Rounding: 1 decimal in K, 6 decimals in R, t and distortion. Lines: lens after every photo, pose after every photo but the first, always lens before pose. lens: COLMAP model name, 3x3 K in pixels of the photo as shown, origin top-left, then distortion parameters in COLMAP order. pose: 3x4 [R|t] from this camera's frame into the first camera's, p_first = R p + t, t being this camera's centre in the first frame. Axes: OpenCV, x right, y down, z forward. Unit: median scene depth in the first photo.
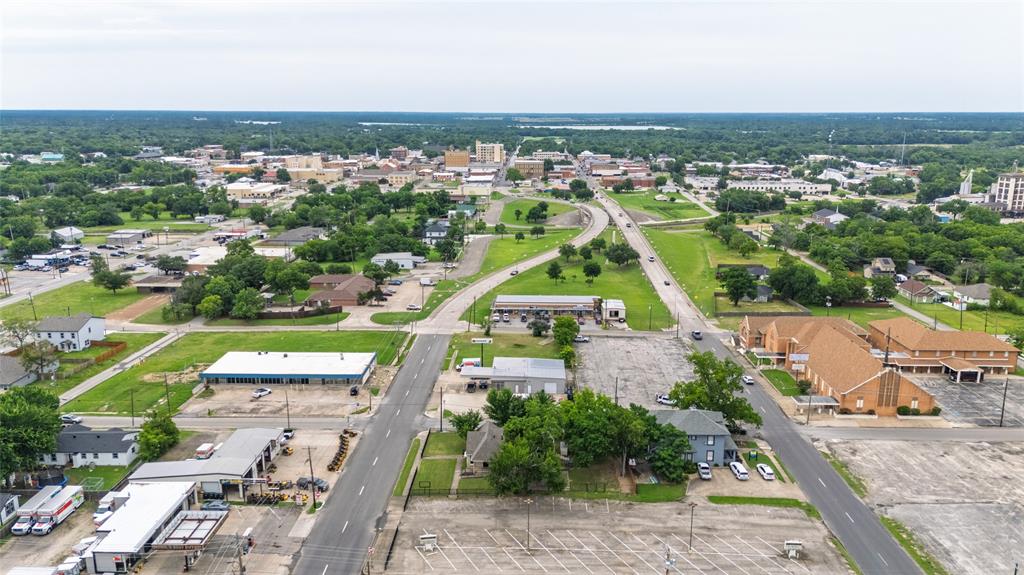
lens RADIAL K [[749.0, 0, 518.7], [0, 749.0, 292.1], [0, 0, 1]] dist [0.078817, -0.064152]
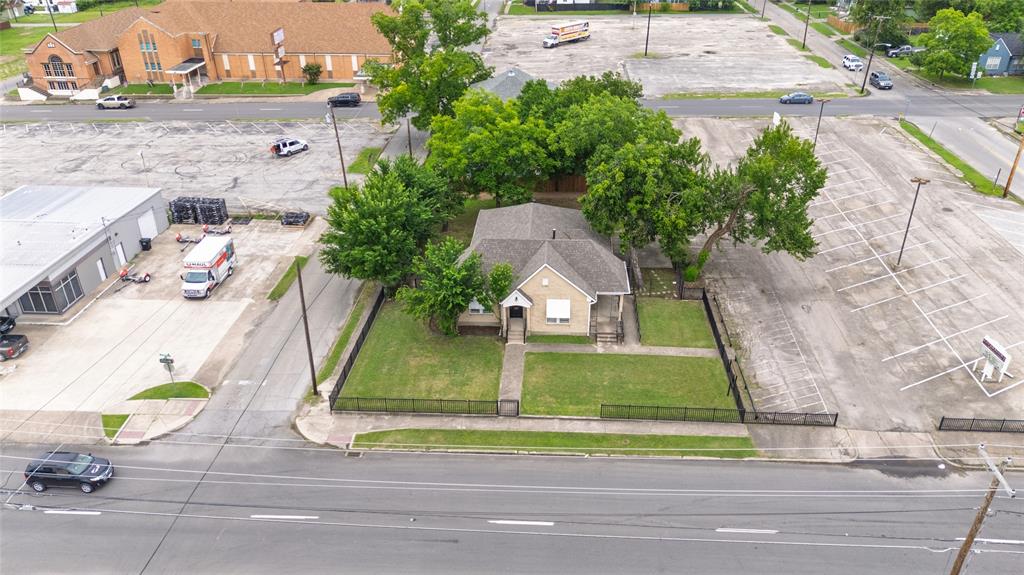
lens RADIAL K [[749.0, 0, 514.7], [0, 749.0, 285.9], [0, 0, 1]] dist [0.078817, -0.064152]
pose [[0.041677, -0.482973, 0.874643, -0.246784], [0.242073, 0.854202, 0.460151, 0.013429], [-0.969363, 0.192549, 0.152515, 0.595212]]
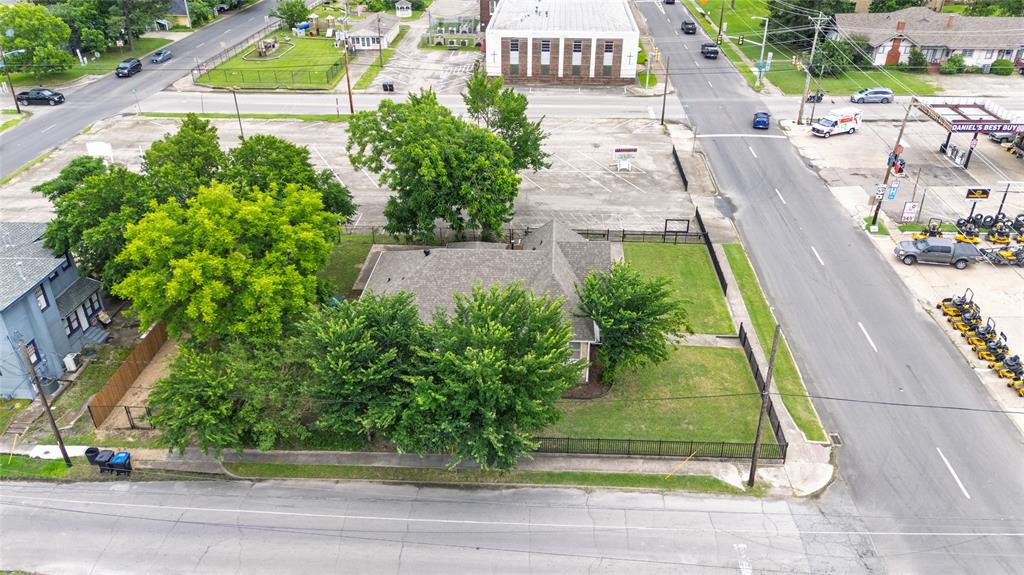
lens RADIAL K [[749.0, 0, 510.0], [0, 749.0, 283.0], [0, 0, 1]] dist [0.078817, -0.064152]
pose [[-0.999015, -0.019556, 0.039834, -0.022093], [0.012967, 0.729825, 0.683511, -0.026274], [-0.042439, 0.683354, -0.728852, 0.789603]]
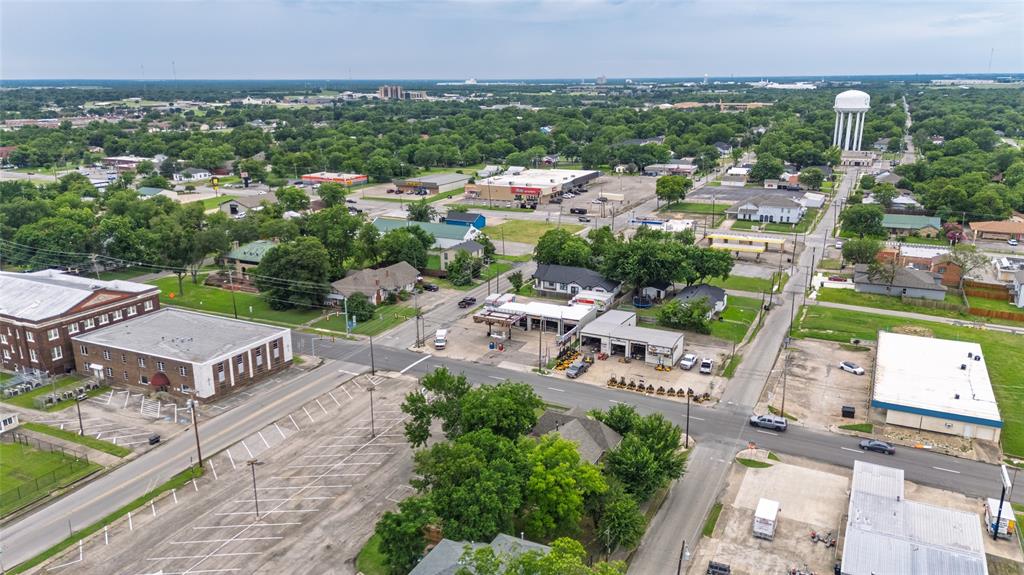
lens RADIAL K [[749.0, 0, 512.0], [0, 749.0, 281.8], [0, 0, 1]] dist [0.078817, -0.064152]
pose [[-0.427021, 0.236579, -0.872744, 0.388203], [-0.207851, 0.913642, 0.349364, -0.123443], [0.880029, 0.330587, -0.340972, 0.723458]]
